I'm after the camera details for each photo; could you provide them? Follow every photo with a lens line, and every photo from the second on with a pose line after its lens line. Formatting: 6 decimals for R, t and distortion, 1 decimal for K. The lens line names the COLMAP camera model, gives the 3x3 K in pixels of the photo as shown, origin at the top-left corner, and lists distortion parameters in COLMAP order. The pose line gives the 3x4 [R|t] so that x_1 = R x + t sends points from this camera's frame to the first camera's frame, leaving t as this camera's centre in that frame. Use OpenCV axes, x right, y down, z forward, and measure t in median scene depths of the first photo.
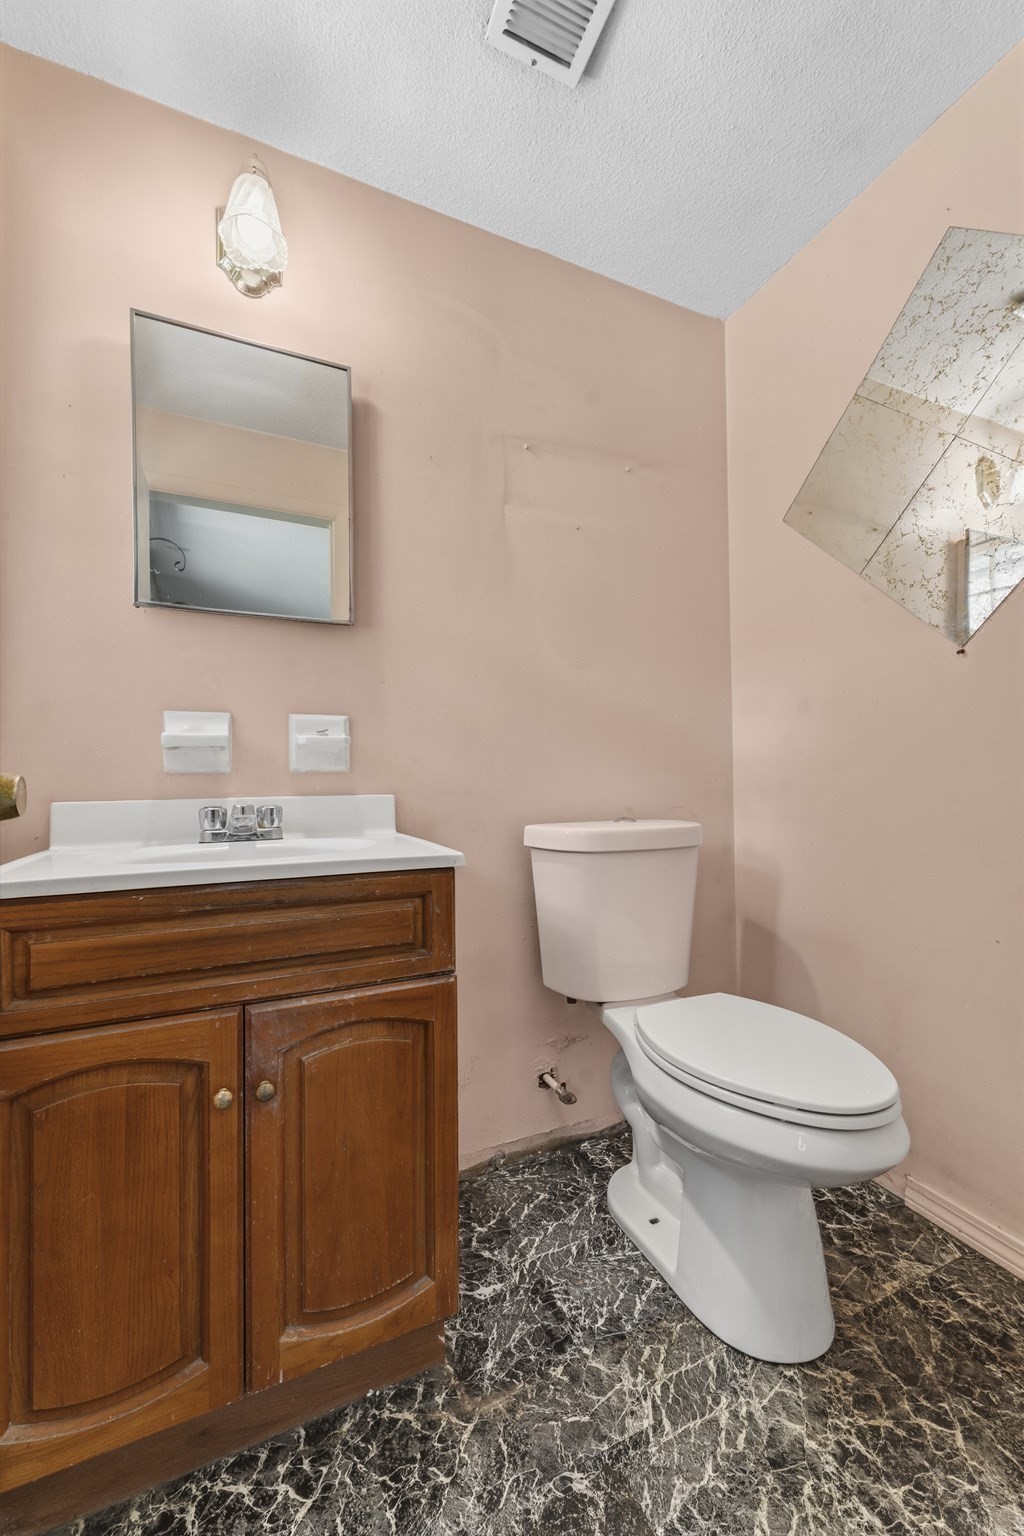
lens RADIAL K [[617.8, 0, 510.6], [0, 617.8, 777.9], [0, 0, 1]] dist [0.004595, -0.001661]
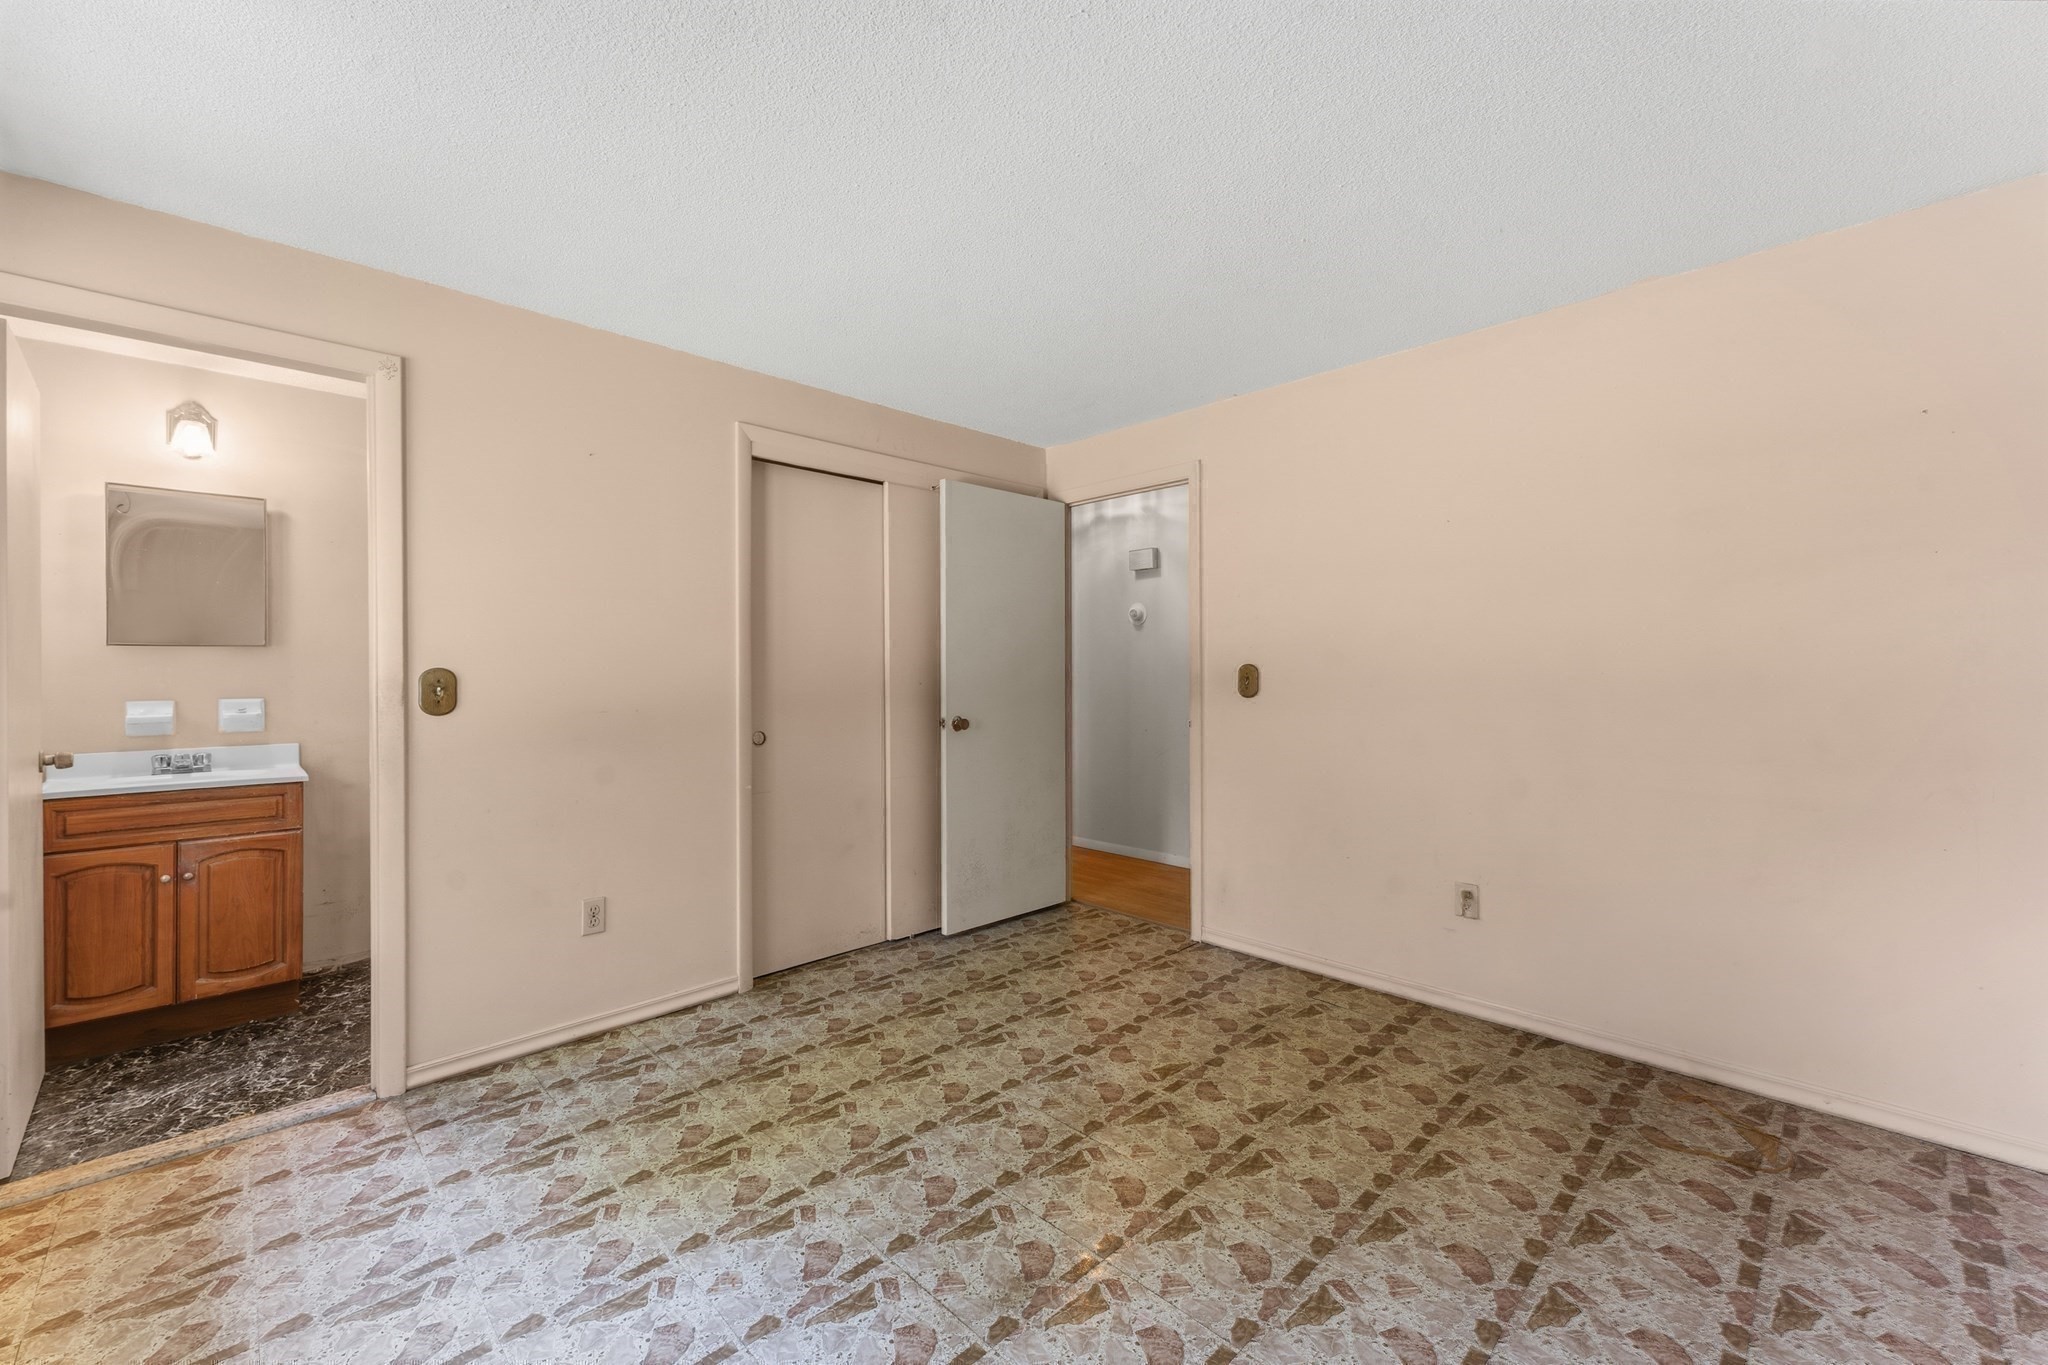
lens RADIAL K [[823.8, 0, 1025.4], [0, 823.8, 677.3], [0, 0, 1]] dist [0.004595, -0.001661]
pose [[0.939154, 0.011979, 0.343286, 1.145148], [-0.013773, 0.999901, 0.002788, -0.237362], [-0.343219, -0.007347, 0.939227, -2.314122]]
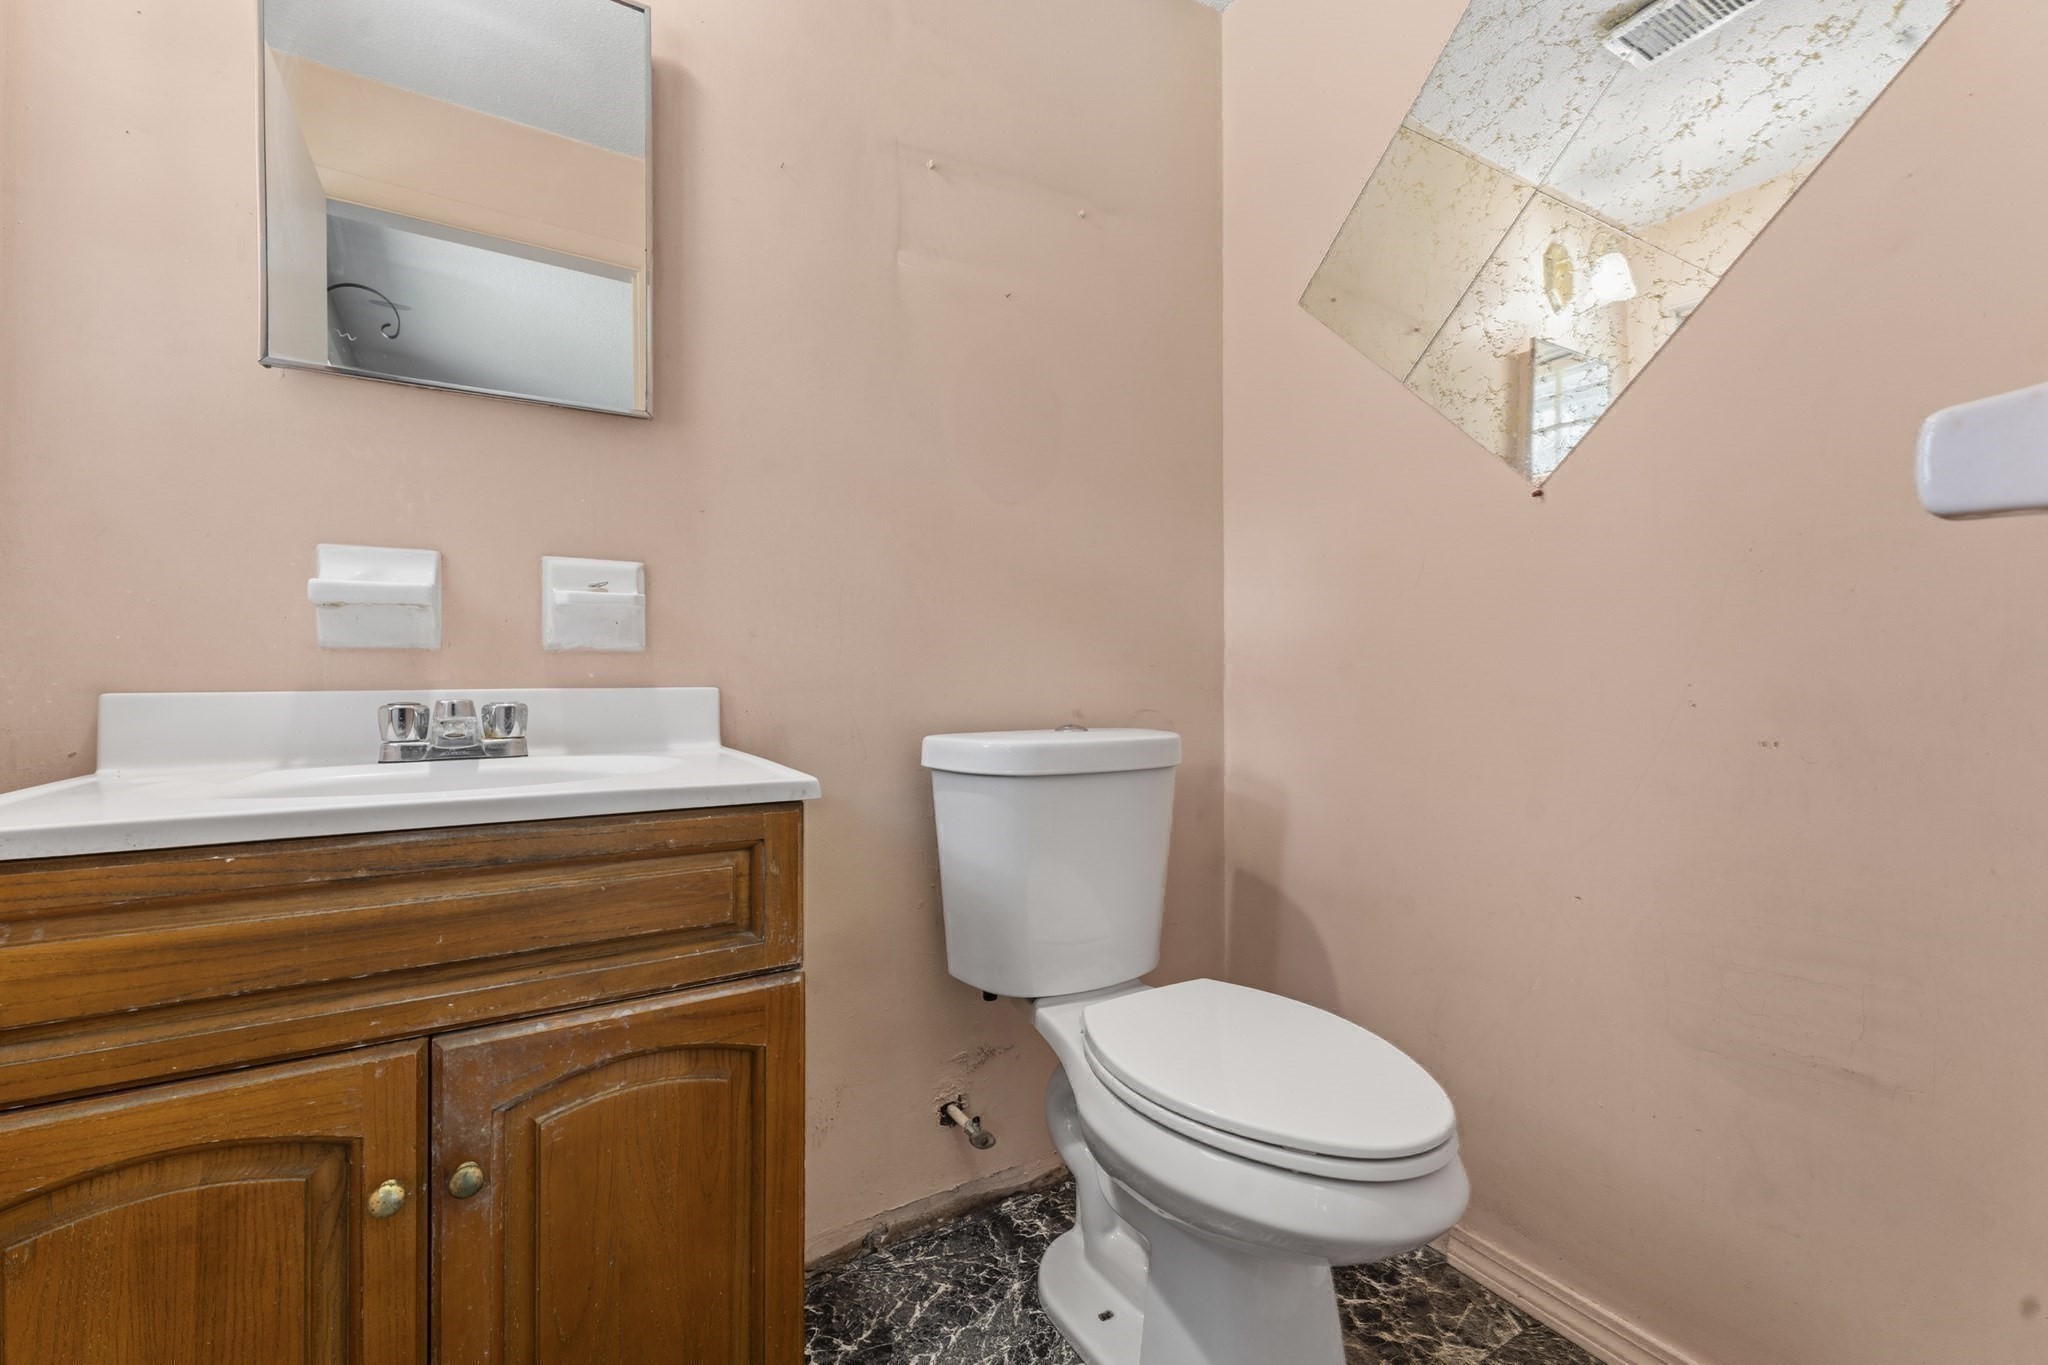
lens RADIAL K [[823.8, 0, 1010.4], [0, 823.8, 692.8], [0, 0, 1]] dist [0.004595, -0.001661]
pose [[0.994264, 0.008466, 0.106615, 0.024944], [-0.010715, 0.999732, 0.020545, 0.012832], [-0.106412, -0.021569, 0.994088, 0.124064]]
